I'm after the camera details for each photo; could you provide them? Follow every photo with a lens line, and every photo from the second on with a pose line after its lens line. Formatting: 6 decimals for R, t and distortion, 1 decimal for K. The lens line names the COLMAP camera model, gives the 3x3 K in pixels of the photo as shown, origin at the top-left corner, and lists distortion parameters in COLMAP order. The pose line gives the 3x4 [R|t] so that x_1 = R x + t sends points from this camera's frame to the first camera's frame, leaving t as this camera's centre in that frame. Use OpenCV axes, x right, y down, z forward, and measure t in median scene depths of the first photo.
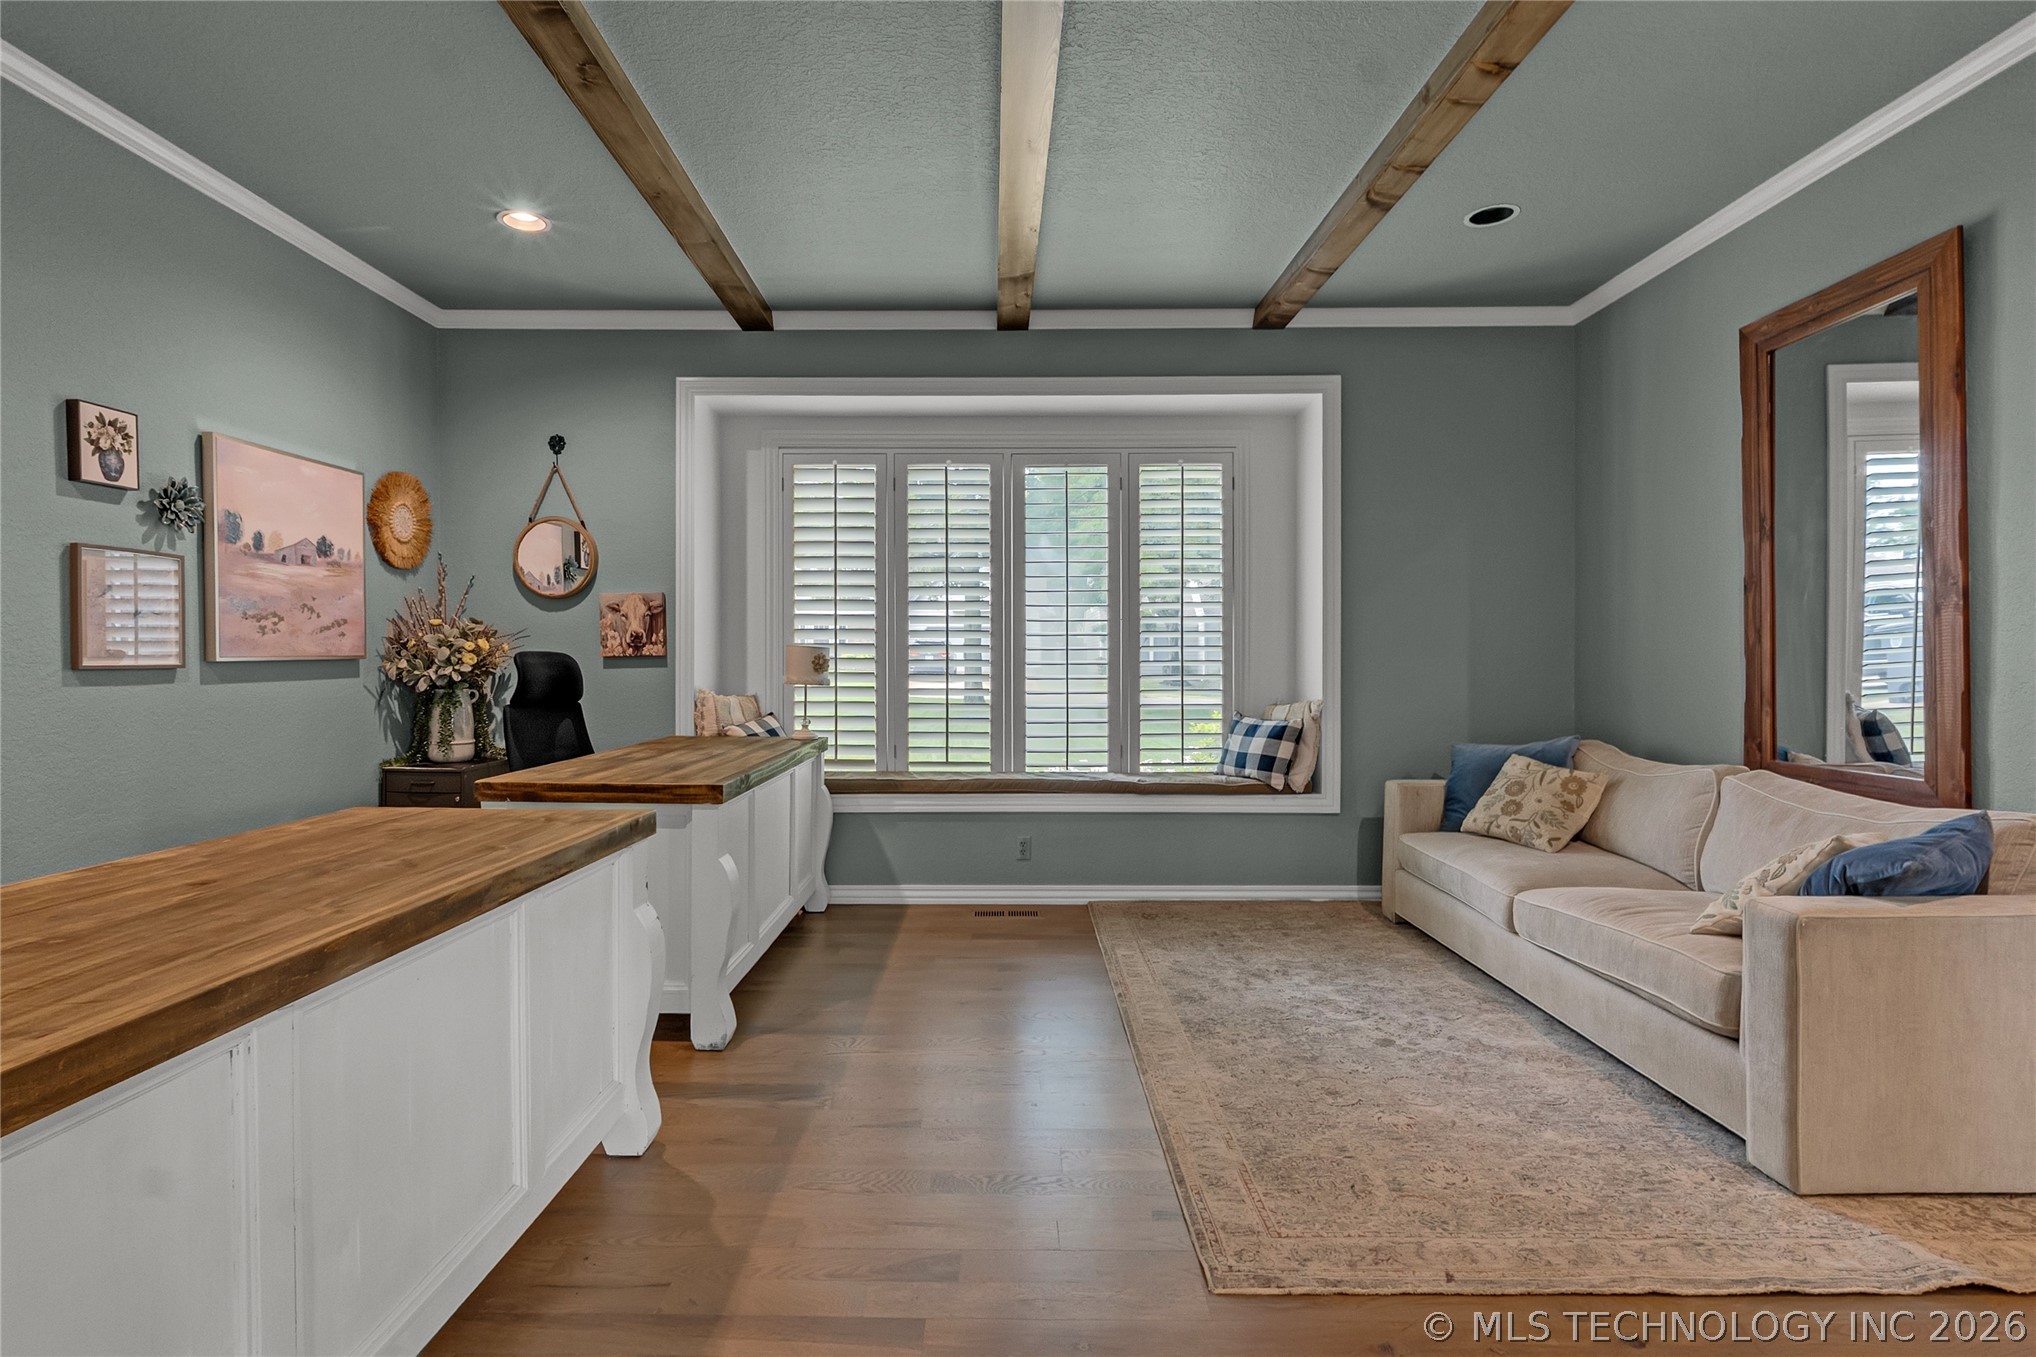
lens RADIAL K [[950.1, 0, 976.3], [0, 950.1, 668.6], [0, 0, 1]] dist [-0.010052, -0.000066]
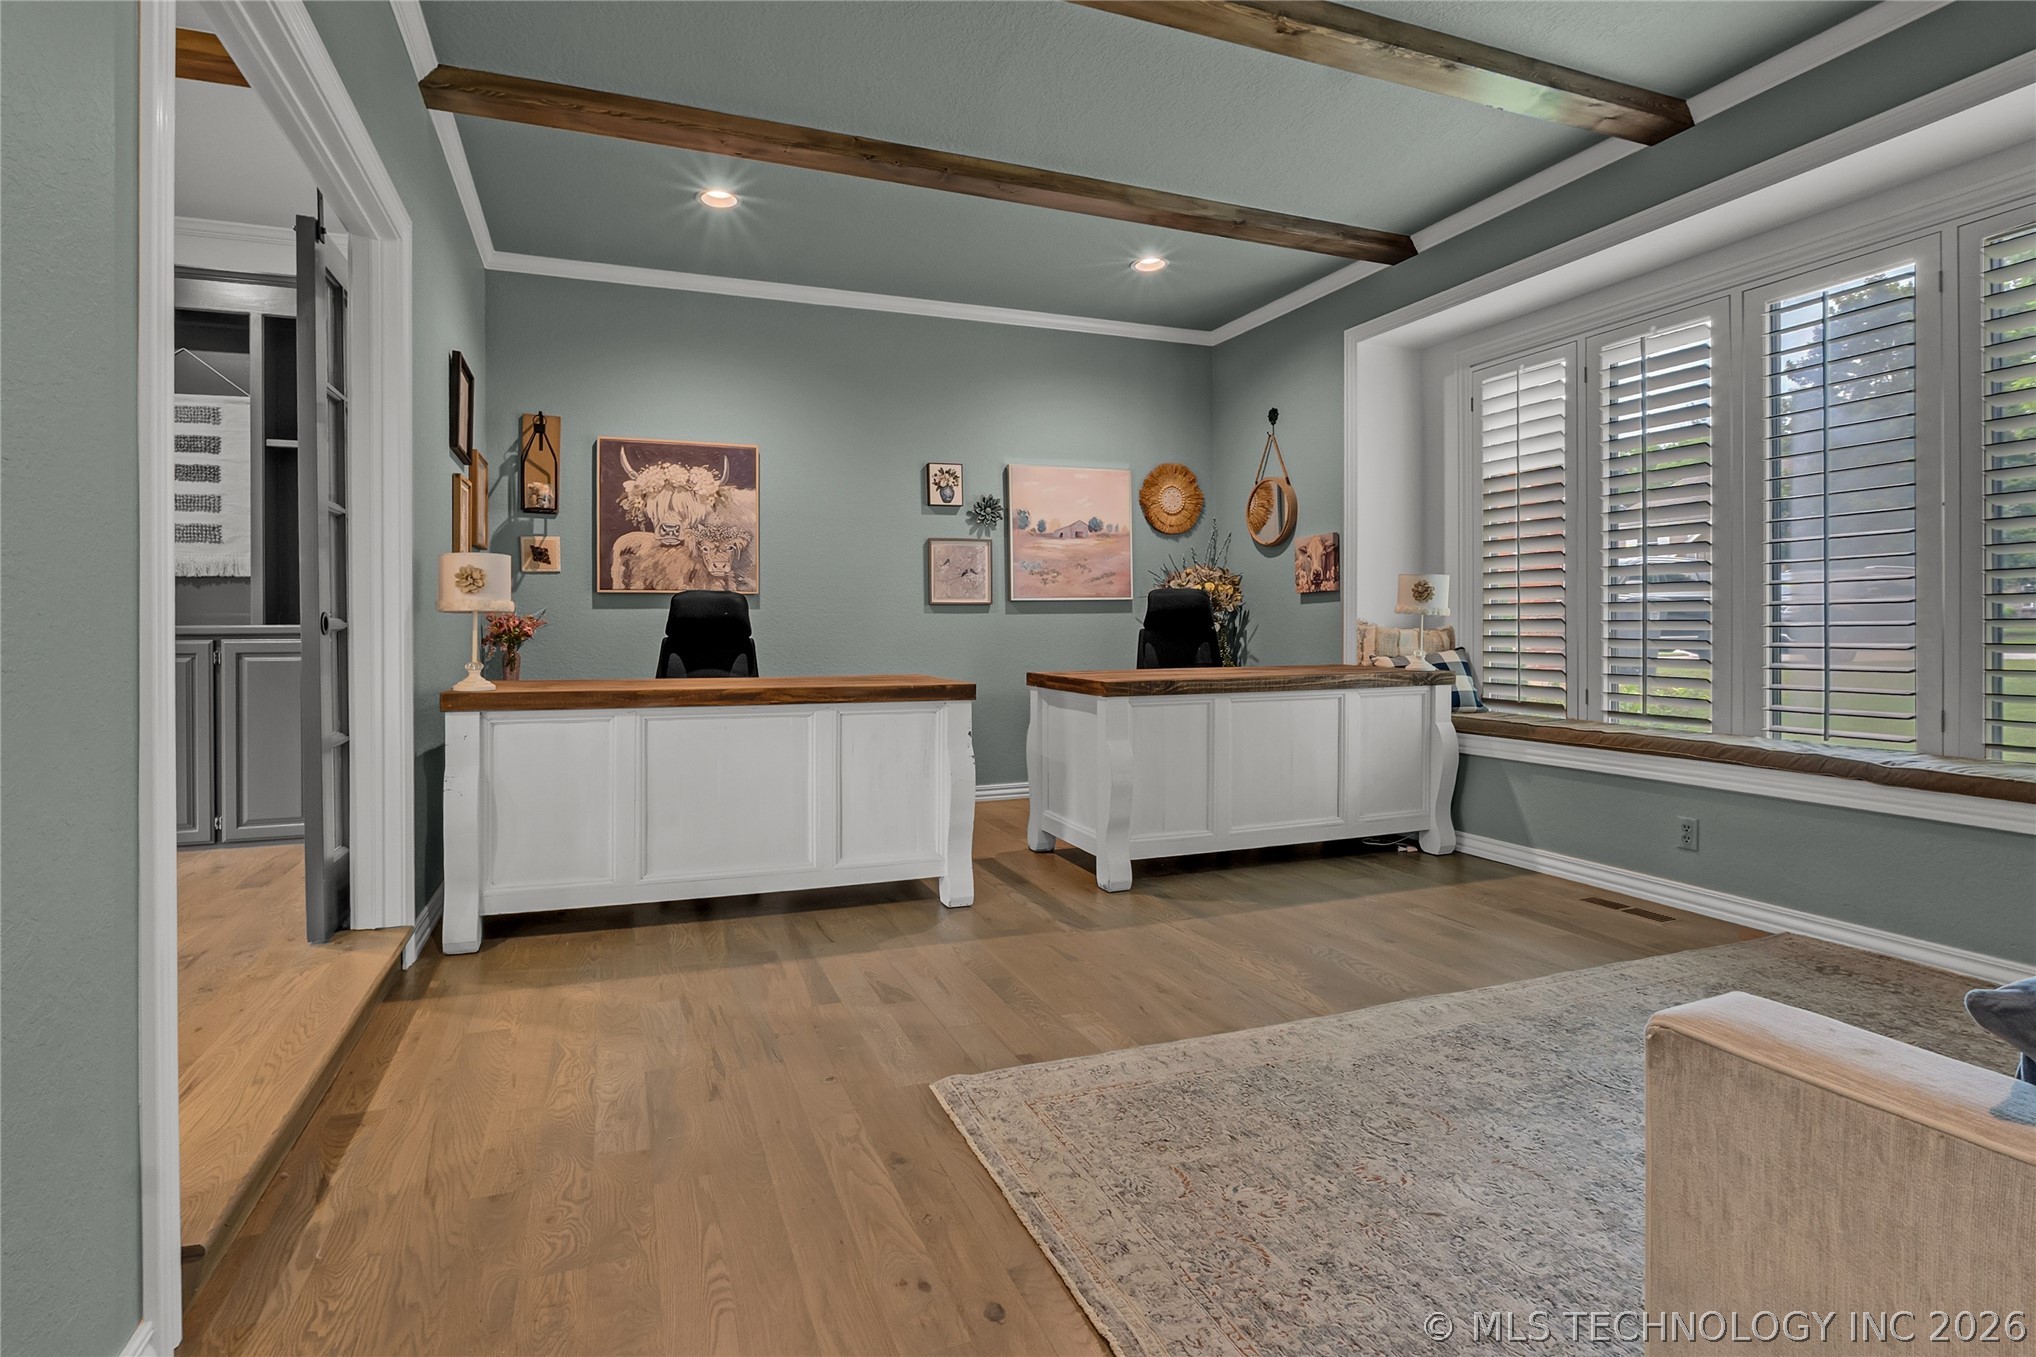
lens RADIAL K [[950.1, 0, 1016.1], [0, 950.1, 632.7], [0, 0, 1]] dist [-0.010052, -0.000066]
pose [[0.388916, 0.000992, -0.921273, 0.643367], [-0.000951, 0.999999, 0.000675, 0.041359], [0.921273, 0.000614, 0.388916, 0.294104]]
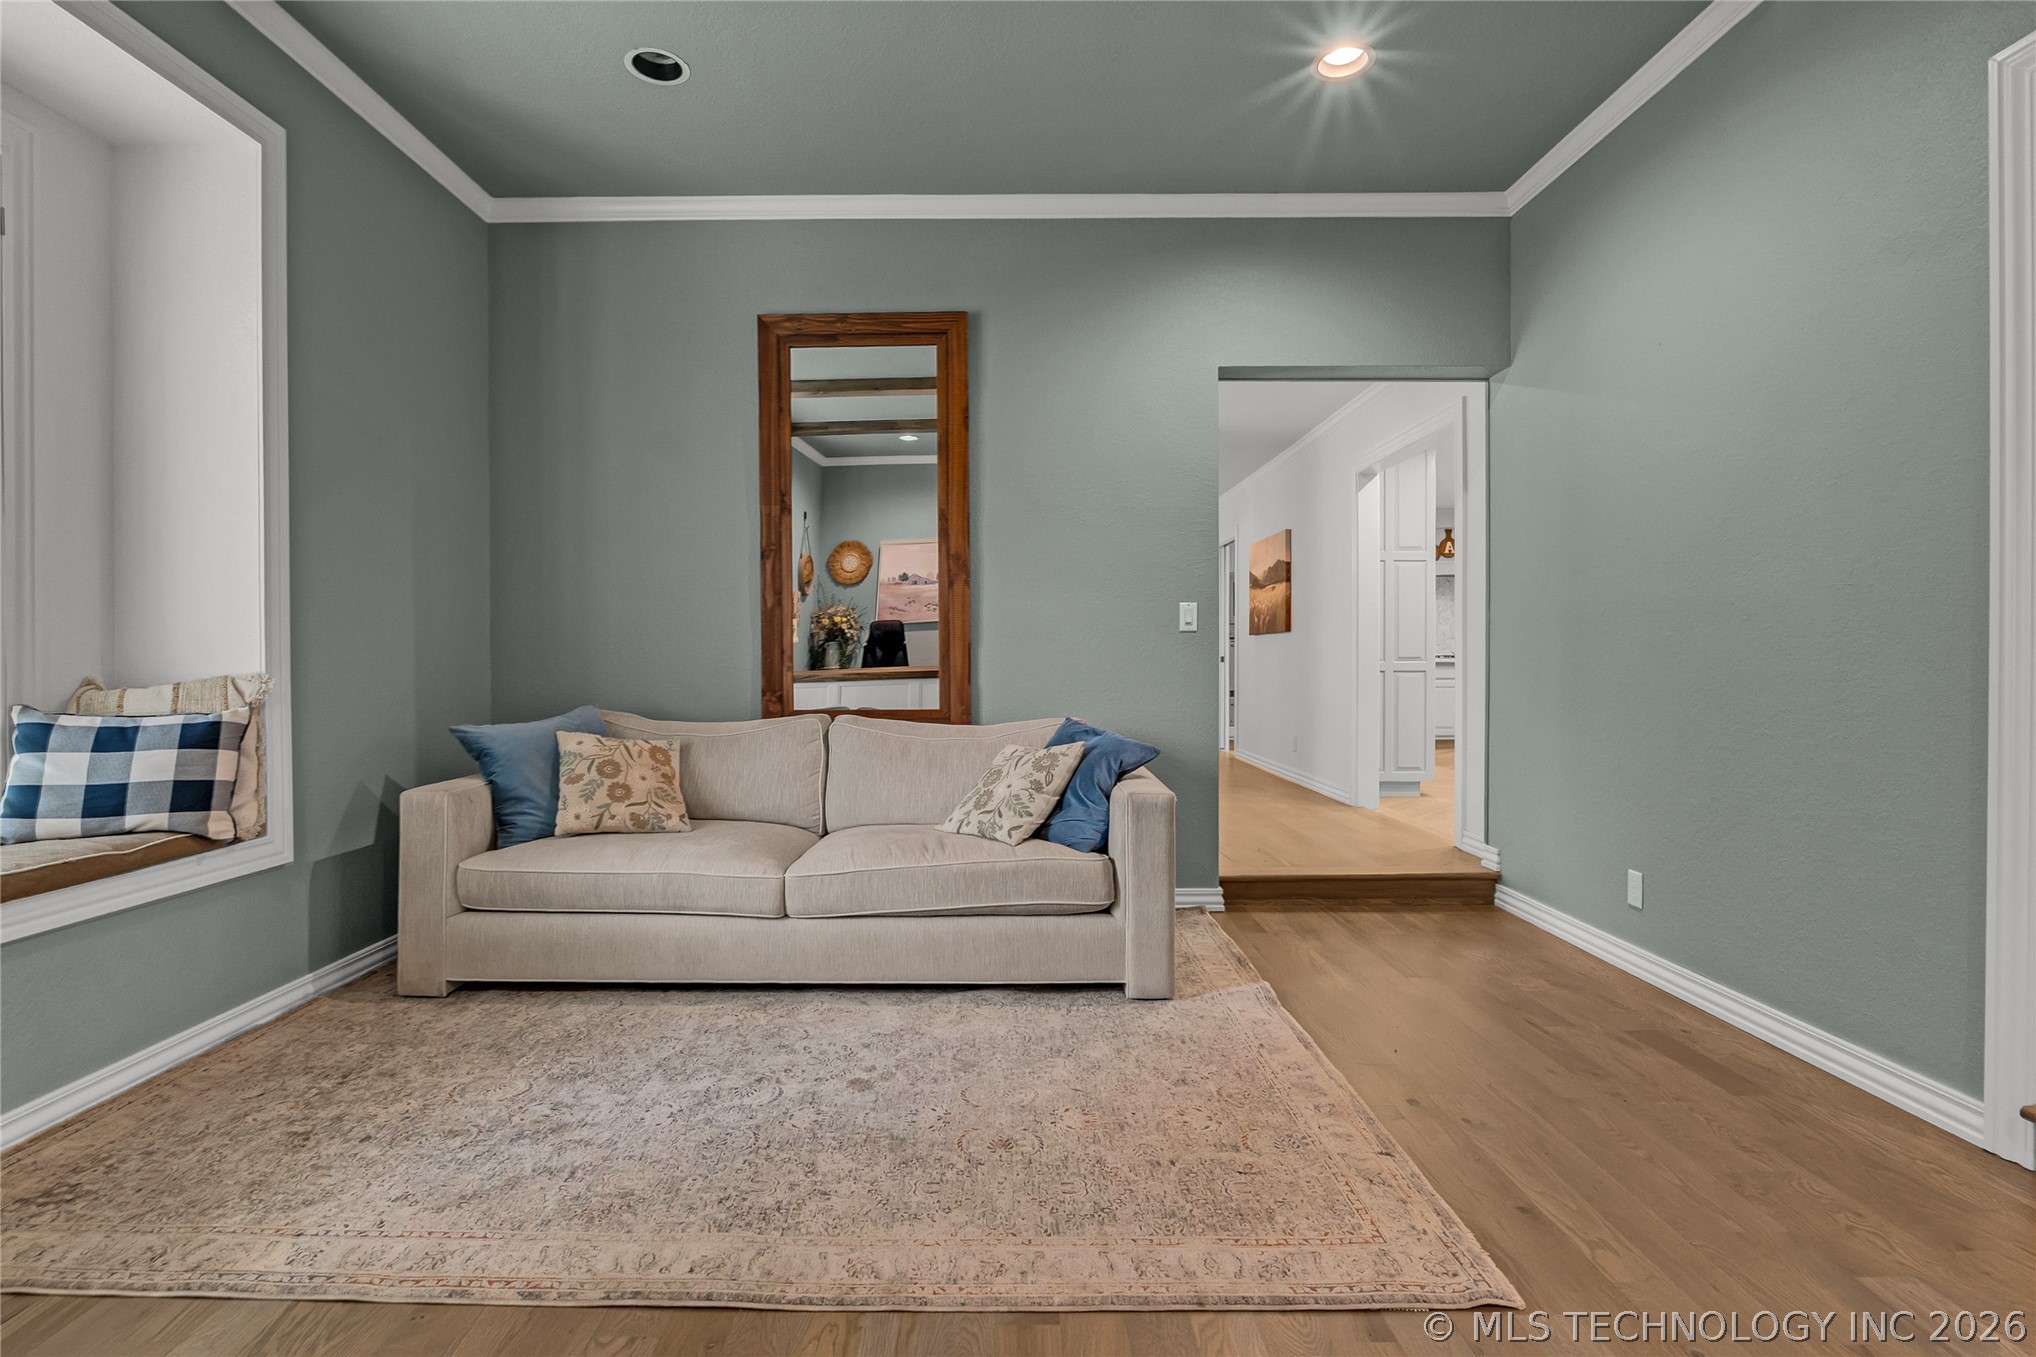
lens RADIAL K [[950.1, 0, 1024.5], [0, 950.1, 659.0], [0, 0, 1]] dist [-0.010052, -0.000066]
pose [[-0.021015, -0.005078, 0.999766, -0.275290], [0.006525, 0.999965, 0.005217, 0.030181], [-0.999758, 0.006633, -0.020981, 0.679763]]
